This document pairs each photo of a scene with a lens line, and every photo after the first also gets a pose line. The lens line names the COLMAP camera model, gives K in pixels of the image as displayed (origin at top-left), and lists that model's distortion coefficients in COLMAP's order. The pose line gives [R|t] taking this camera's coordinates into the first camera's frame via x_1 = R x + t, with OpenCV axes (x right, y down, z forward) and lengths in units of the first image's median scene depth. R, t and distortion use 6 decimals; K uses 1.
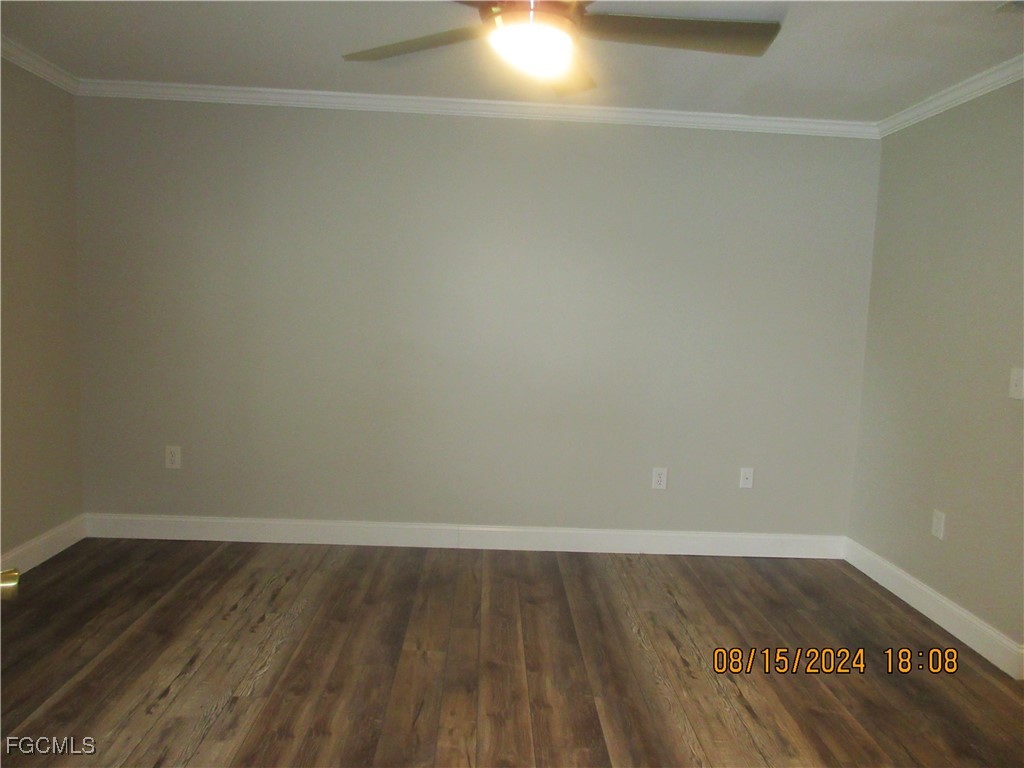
lens RADIAL K [[754.1, 0, 514.5], [0, 754.1, 384.0], [0, 0, 1]] dist [-0.016507, 0.015691]
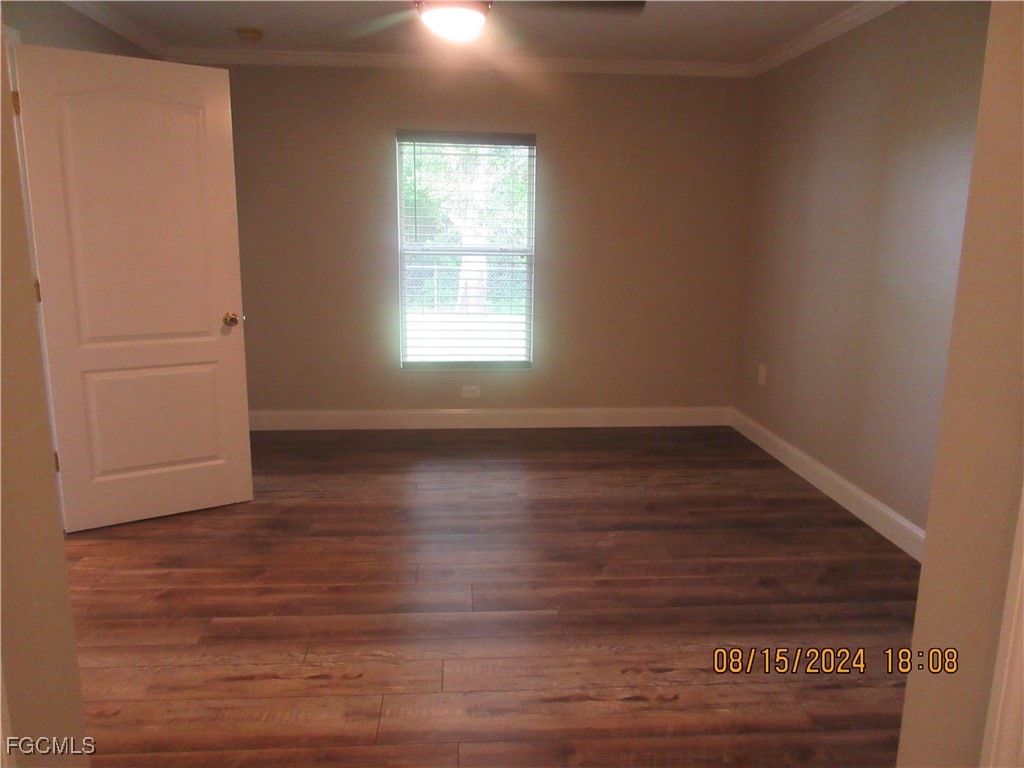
lens RADIAL K [[754.1, 0, 513.3], [0, 754.1, 385.7], [0, 0, 1]] dist [-0.016507, 0.015691]
pose [[0.023615, 0.159436, -0.986926, 0.875439], [-0.104527, 0.982184, 0.156169, -0.037481], [0.994242, 0.099472, 0.039860, 0.697359]]
